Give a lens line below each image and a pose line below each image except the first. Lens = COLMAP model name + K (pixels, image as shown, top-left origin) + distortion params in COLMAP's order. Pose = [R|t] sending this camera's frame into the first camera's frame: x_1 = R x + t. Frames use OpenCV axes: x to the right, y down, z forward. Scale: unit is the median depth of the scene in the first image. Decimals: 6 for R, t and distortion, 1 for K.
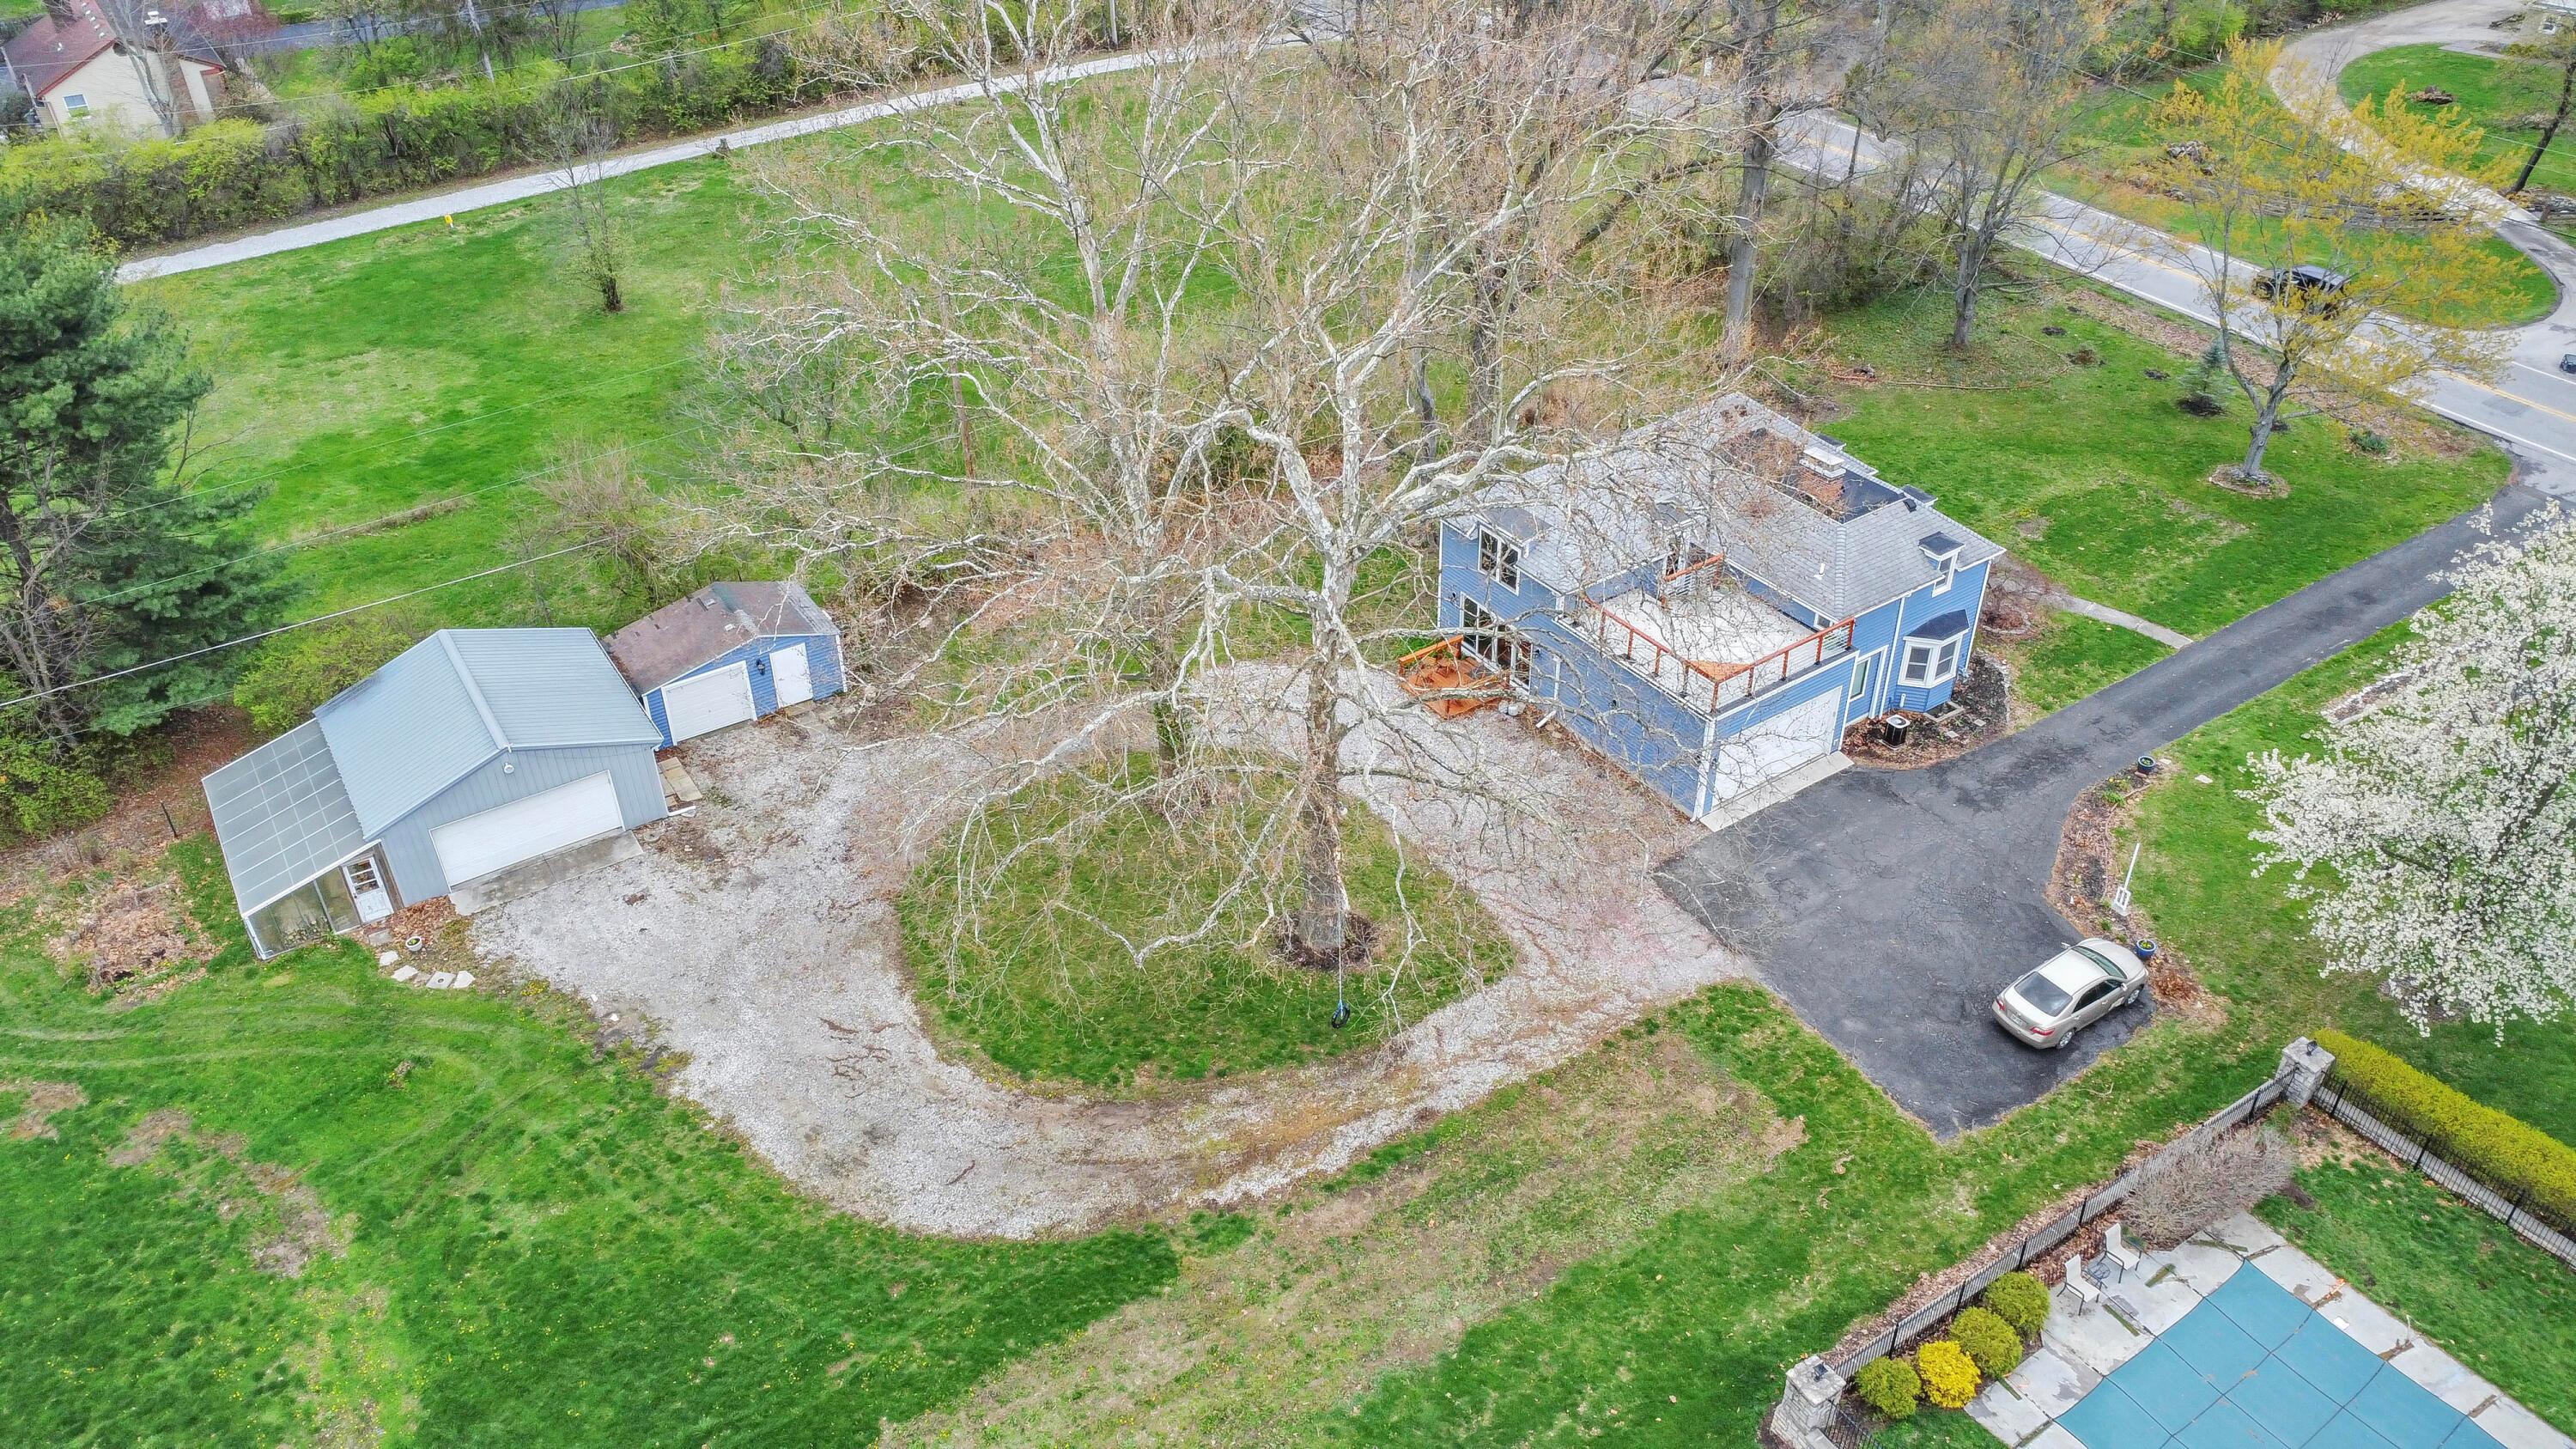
lens RADIAL K [[1865.4, 0, 1286.7], [0, 1865.4, 721.9], [0, 0, 1]] dist [-0.024775, -0.012902]
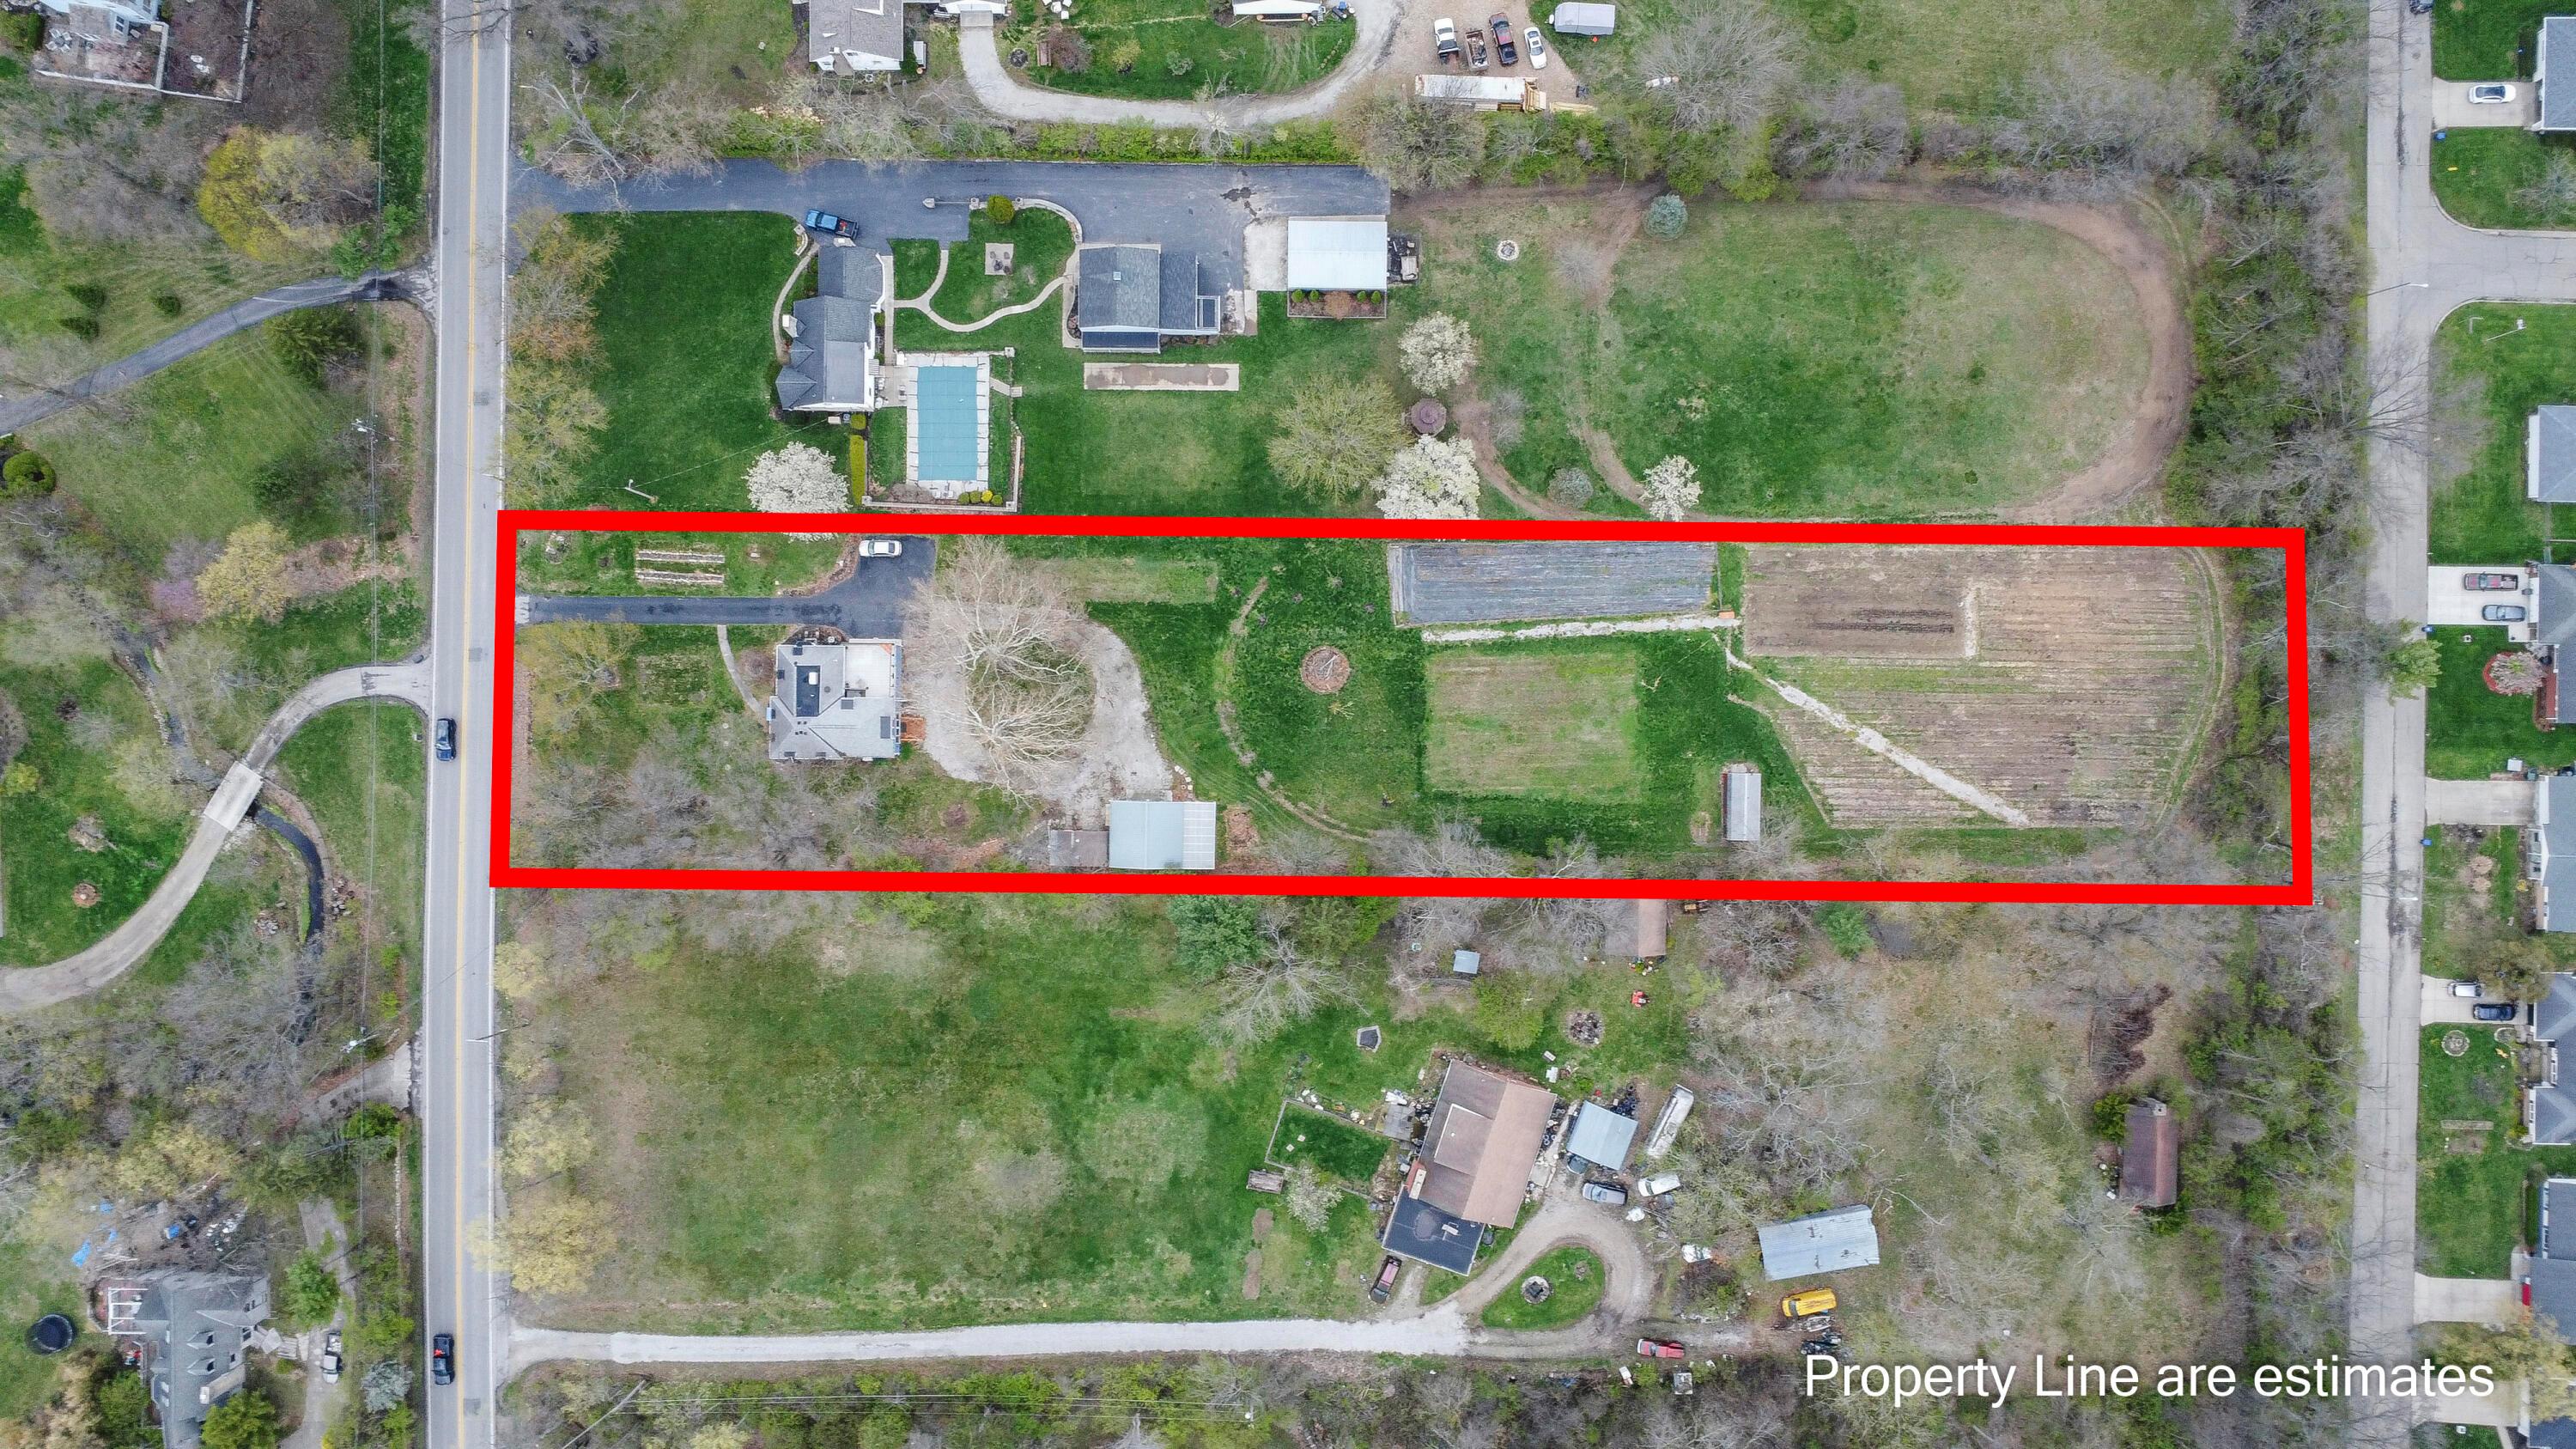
lens RADIAL K [[1865.4, 0, 1286.7], [0, 1865.4, 721.9], [0, 0, 1]] dist [-0.024775, -0.012902]
pose [[-0.822357, -0.568591, 0.020787, -0.700471], [0.334817, -0.454063, 0.825666, -3.380398], [-0.460028, 0.685952, 0.563777, -1.662828]]
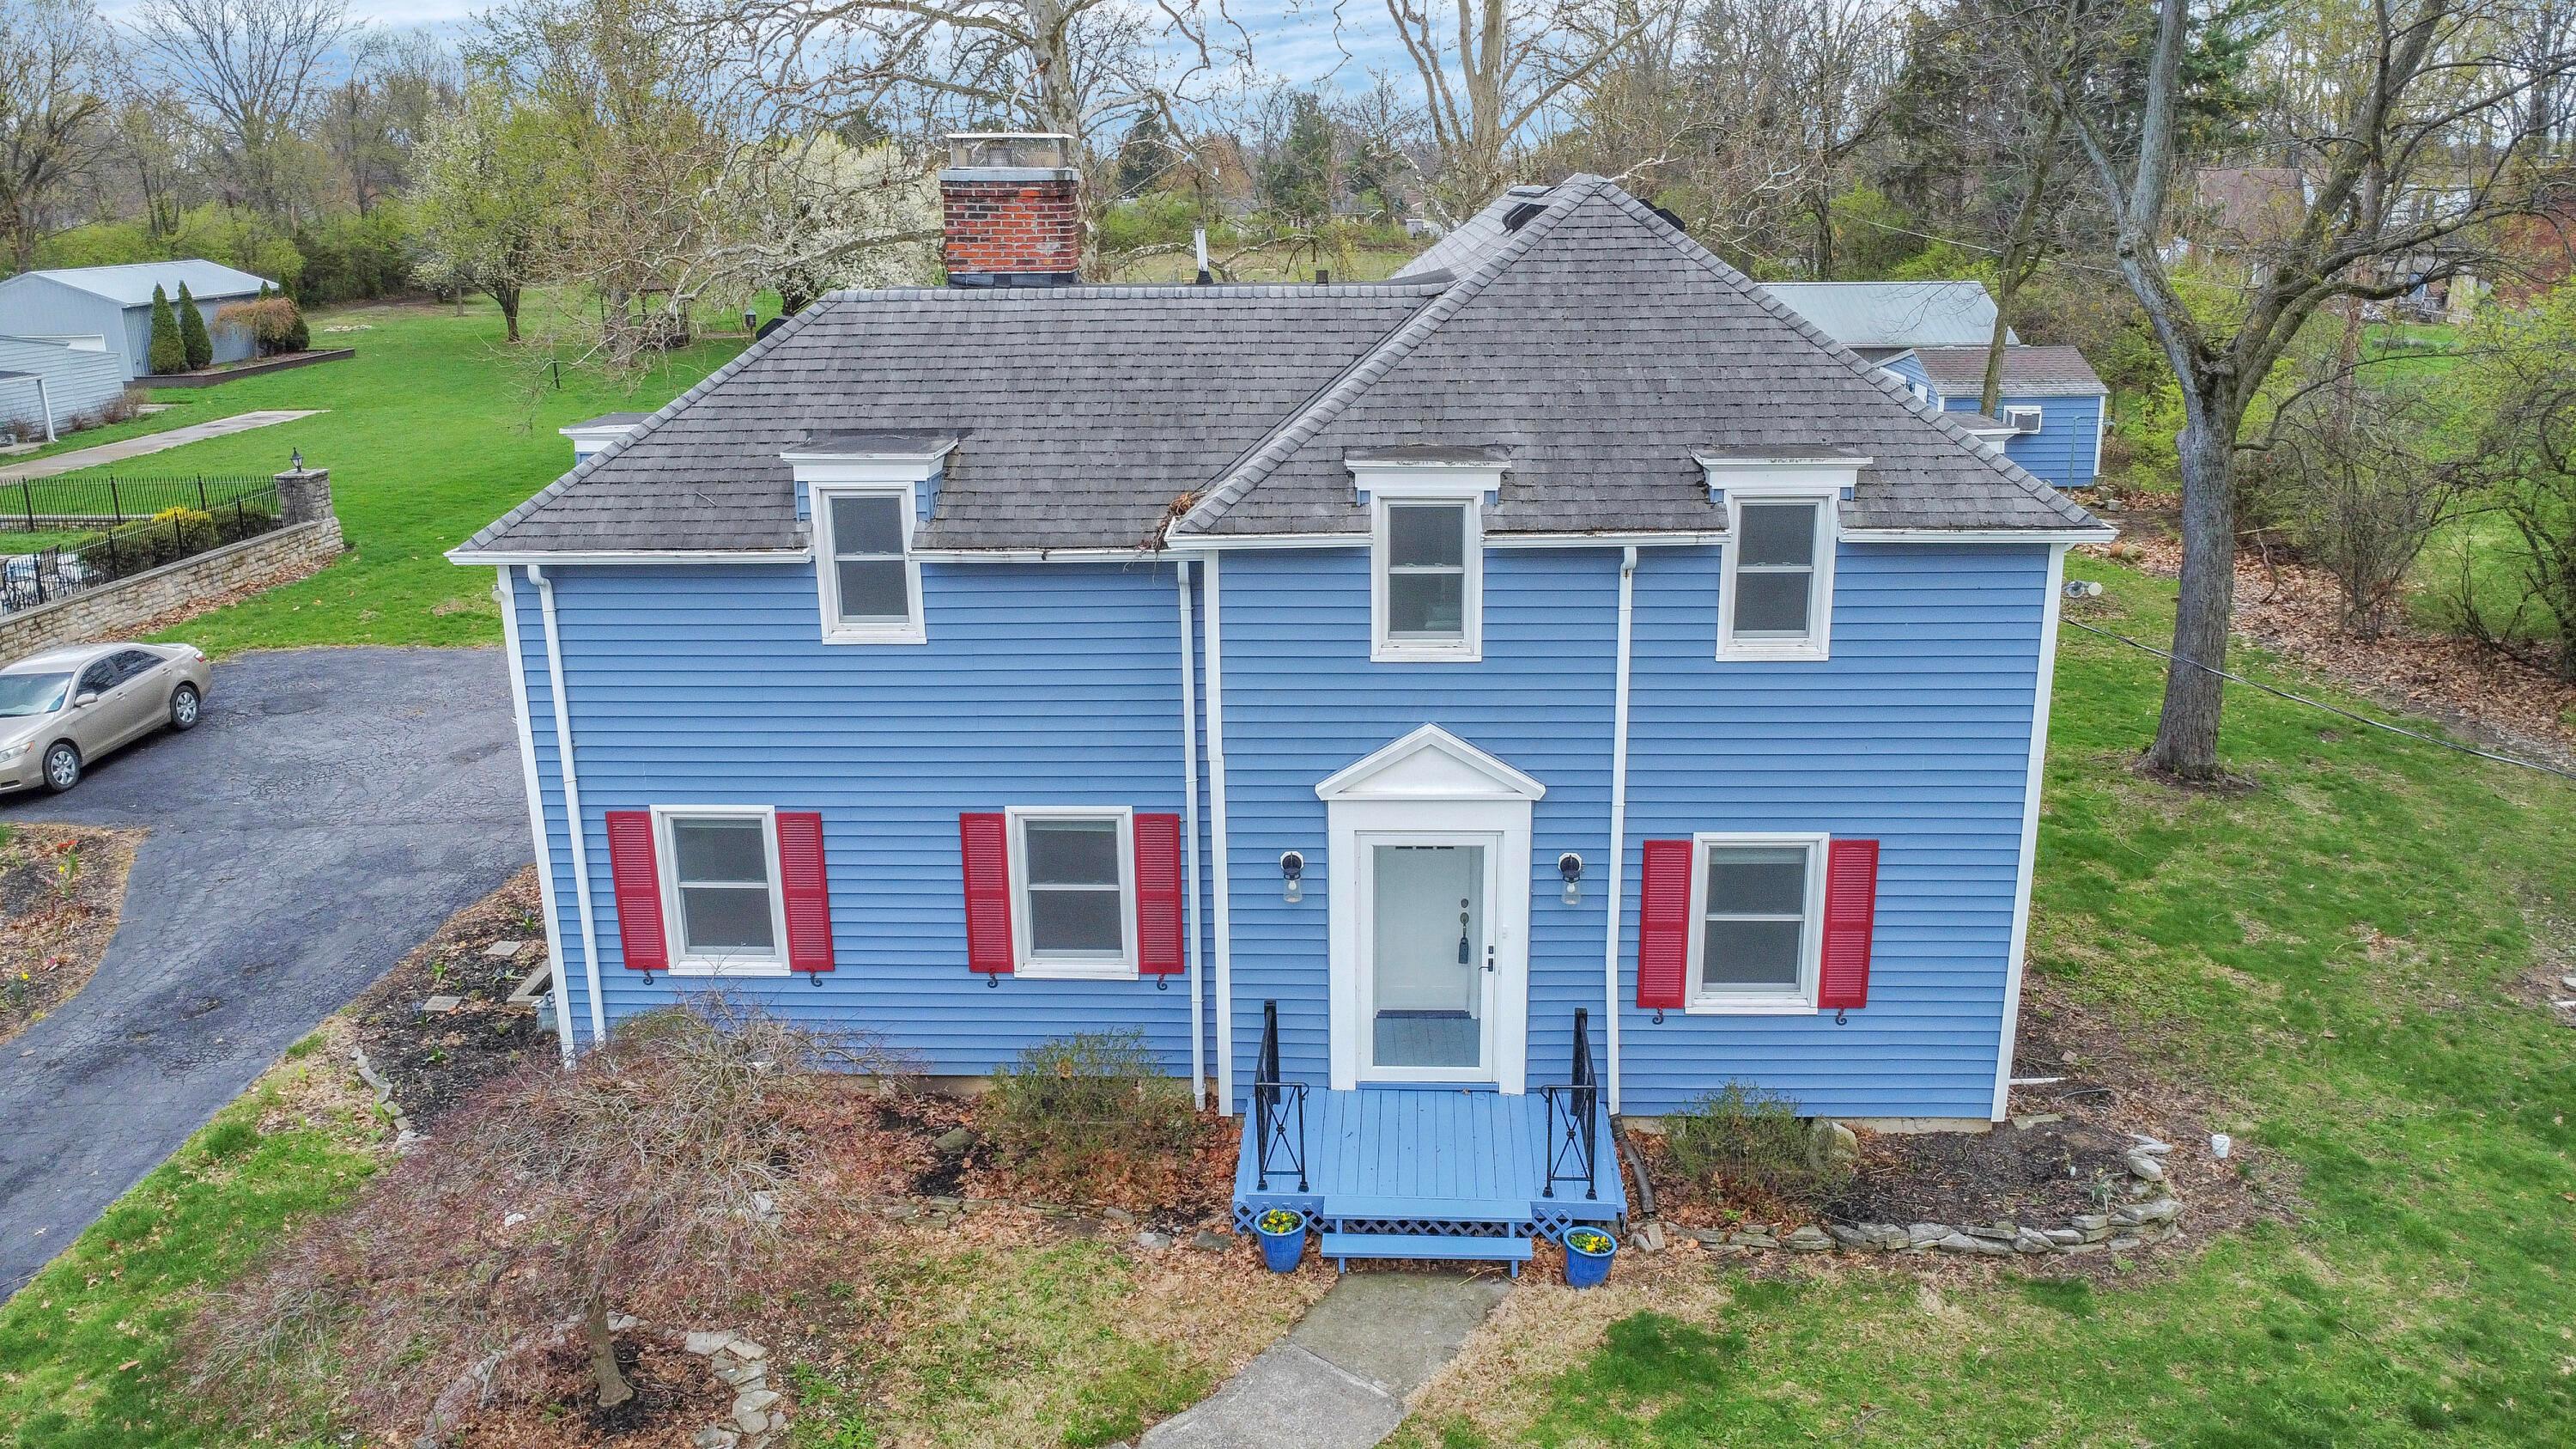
lens RADIAL K [[1865.4, 0, 1286.7], [0, 1865.4, 721.9], [0, 0, 1]] dist [-0.024775, -0.012902]
pose [[-0.597075, 0.247021, -0.763205, 0.624954], [-0.434771, 0.699903, 0.566665, -0.324263], [0.674148, 0.670161, -0.310497, 1.415301]]
